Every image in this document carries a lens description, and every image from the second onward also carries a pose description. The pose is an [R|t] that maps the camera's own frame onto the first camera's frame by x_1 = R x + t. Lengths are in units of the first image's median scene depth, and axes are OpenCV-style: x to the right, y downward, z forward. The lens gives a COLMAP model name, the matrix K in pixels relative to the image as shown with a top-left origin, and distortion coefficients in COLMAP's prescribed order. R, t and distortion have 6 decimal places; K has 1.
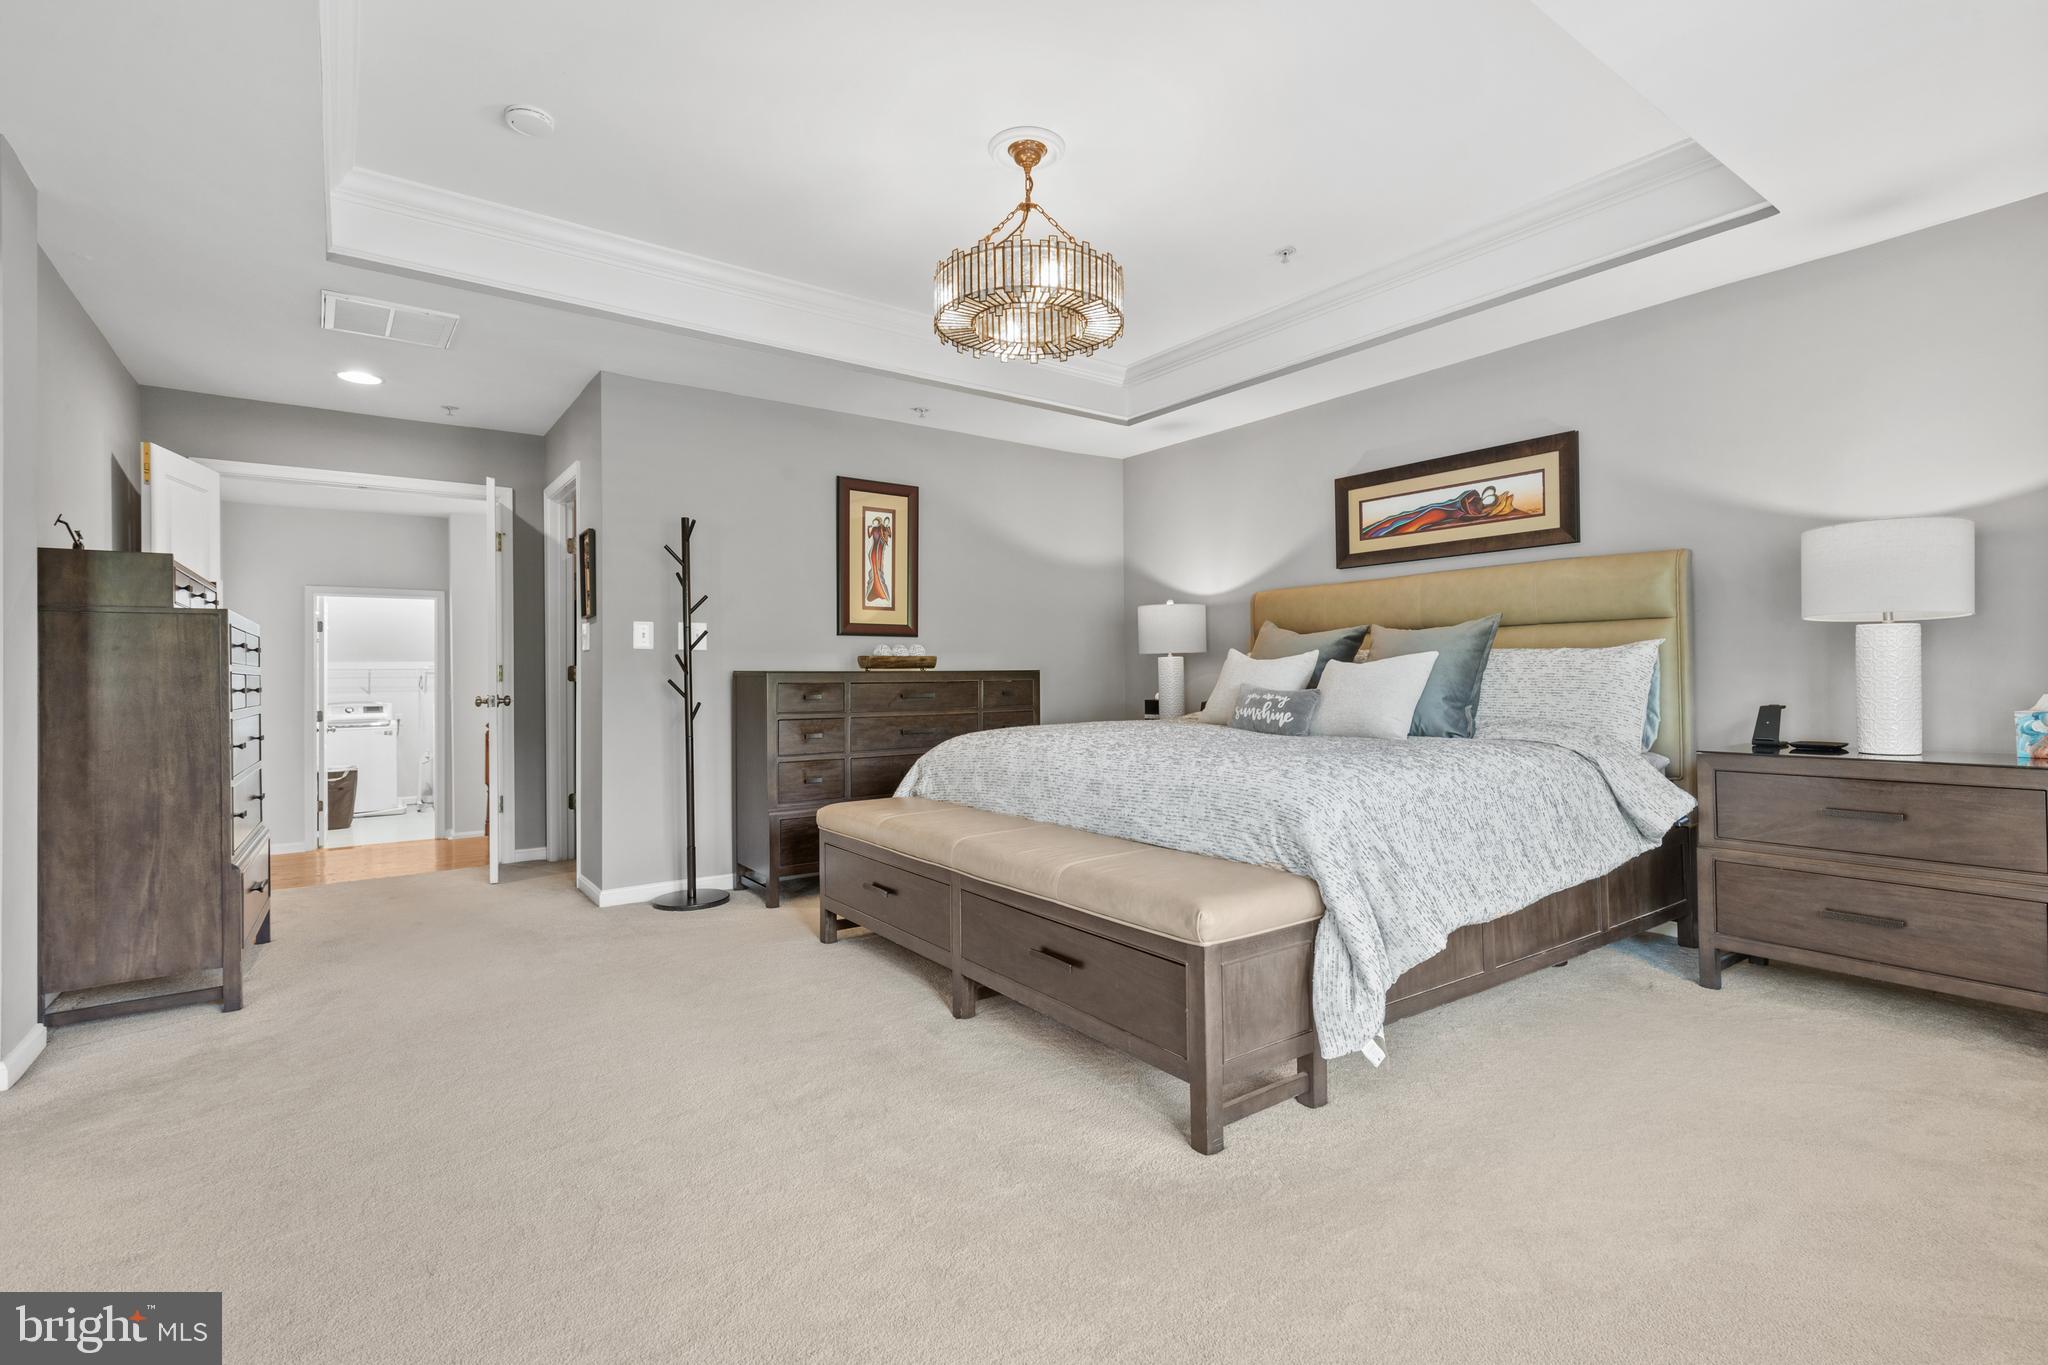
lens RADIAL K [[942.1, 0, 1042.7], [0, 942.1, 668.8], [0, 0, 1]] dist [0.002628, -0.000245]
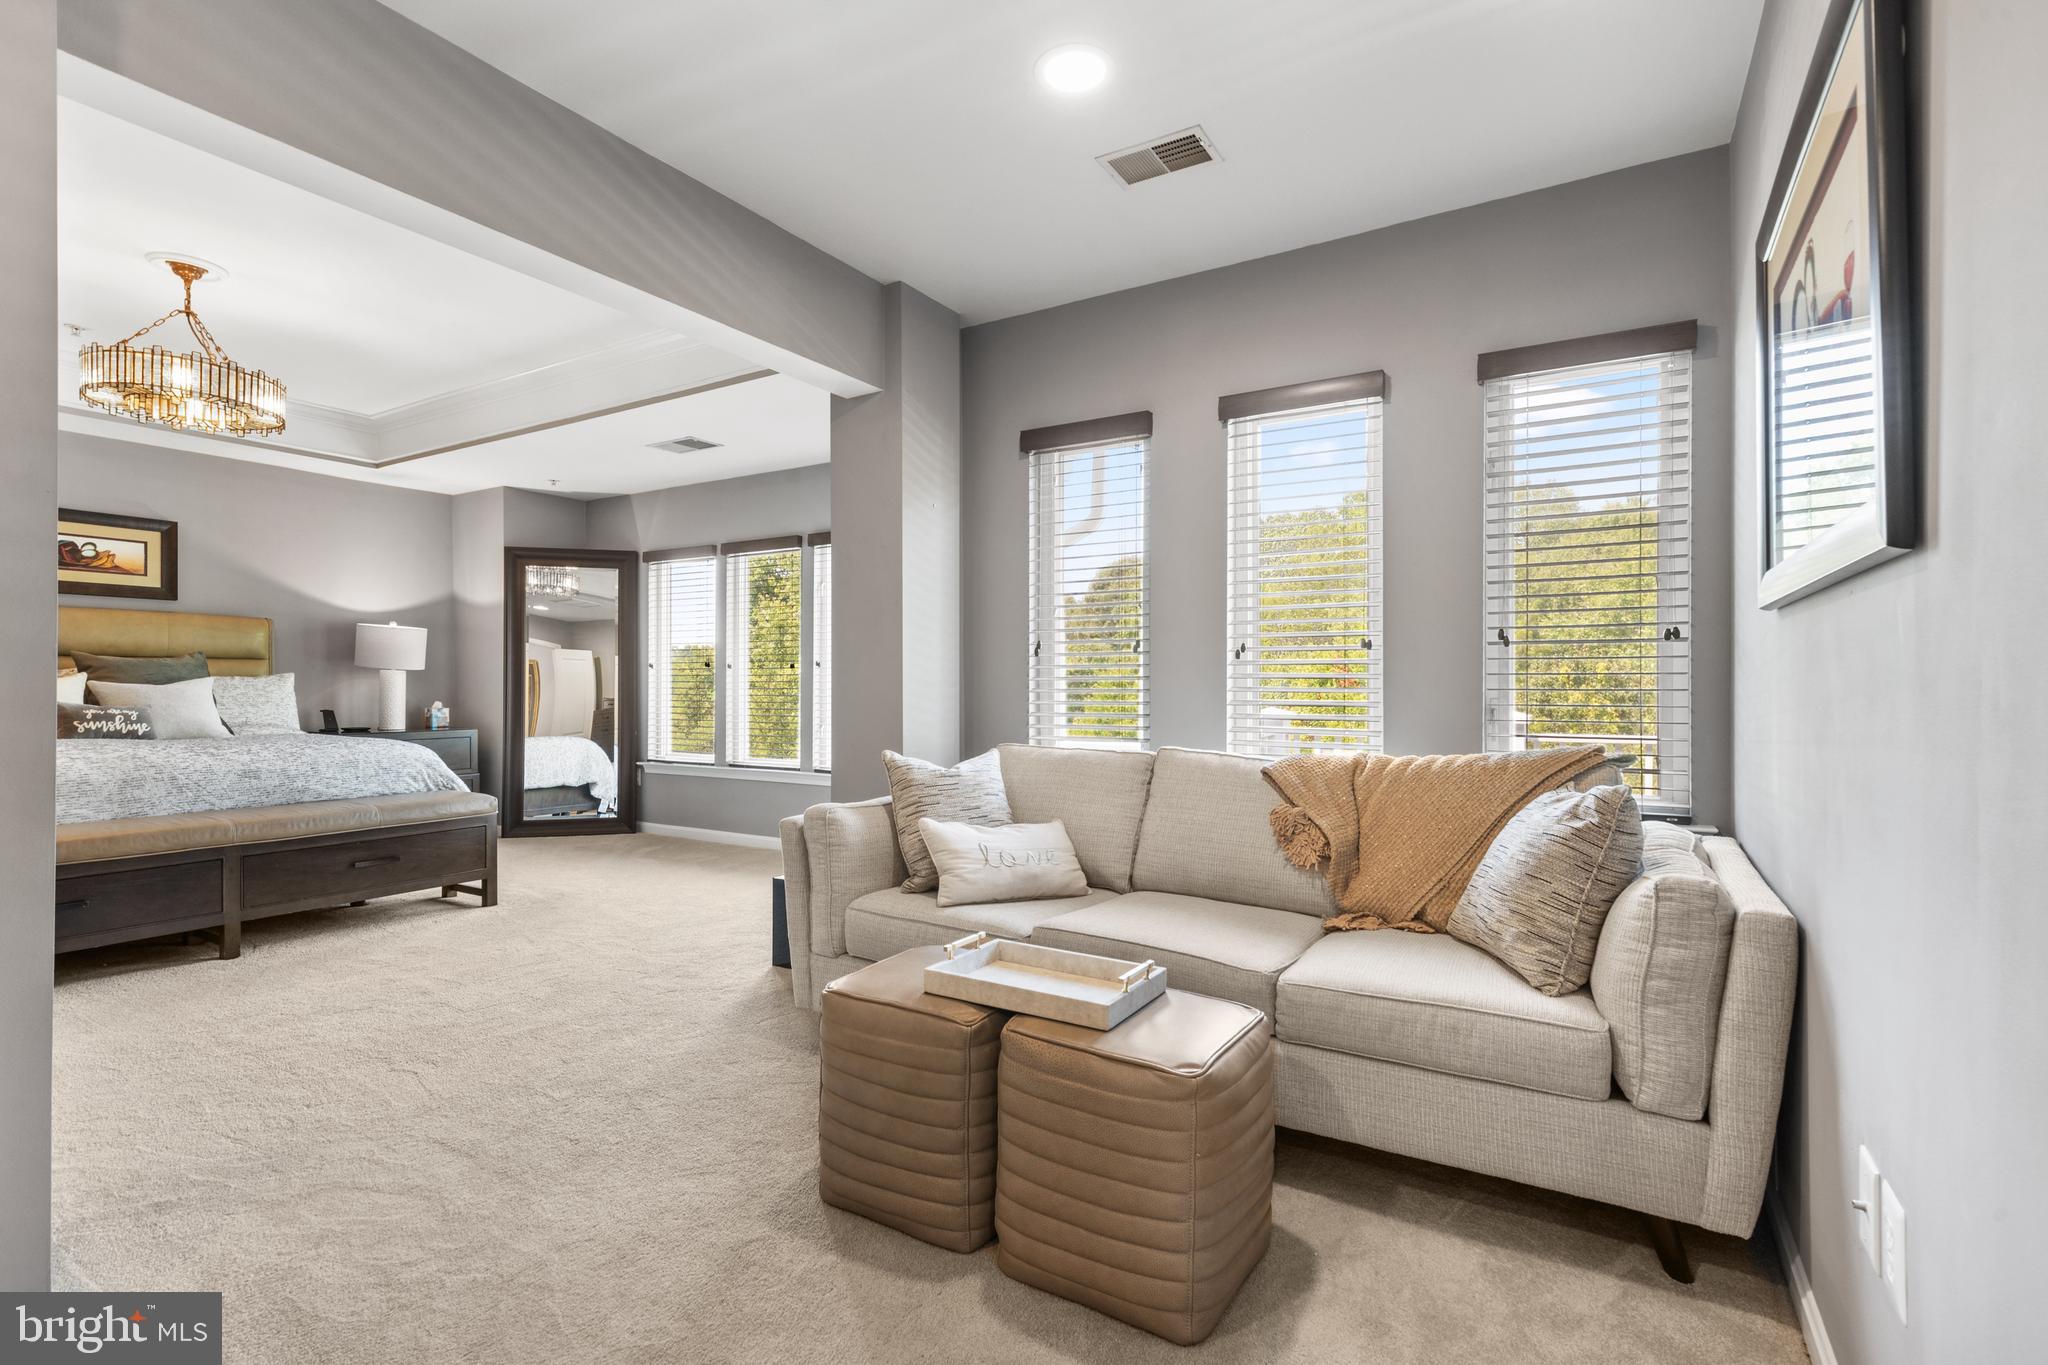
lens RADIAL K [[942.1, 0, 1022.4], [0, 942.1, 692.2], [0, 0, 1]] dist [0.002628, -0.000245]
pose [[-0.382862, 0.001527, 0.923804, -1.221384], [-0.004119, 0.999986, -0.003361, 0.004000], [-0.923797, -0.005092, -0.382850, 0.358566]]
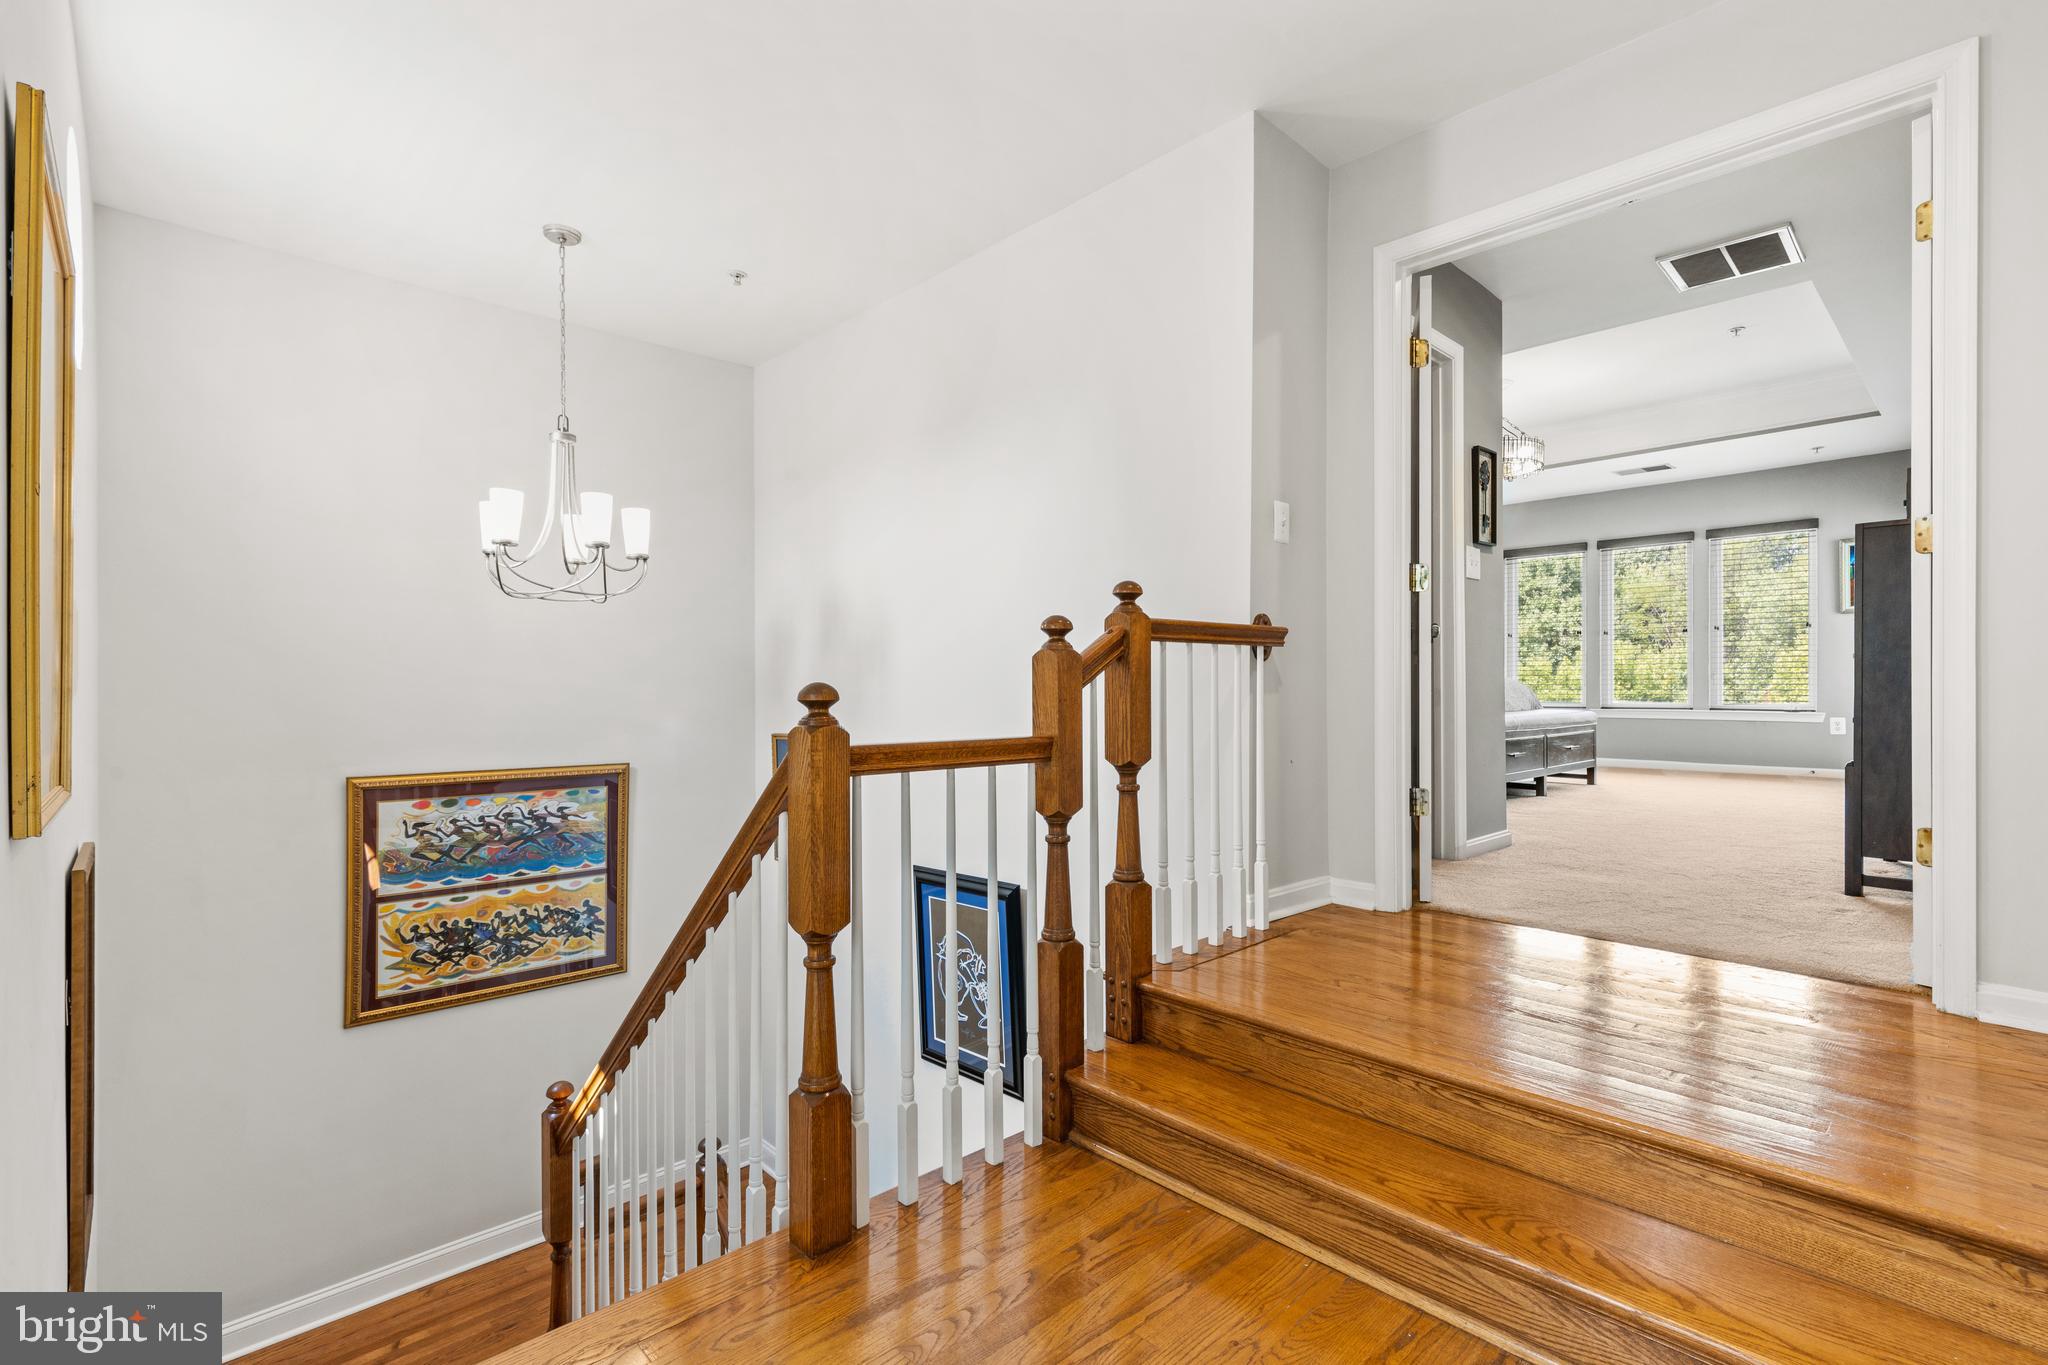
lens RADIAL K [[942.1, 0, 1027.2], [0, 942.1, 685.5], [0, 0, 1]] dist [0.002628, -0.000245]
pose [[-0.113974, 0.011608, 0.993416, -1.513326], [-0.004450, 0.999916, -0.012194, 0.106103], [-0.993474, -0.005811, -0.113913, 1.745830]]
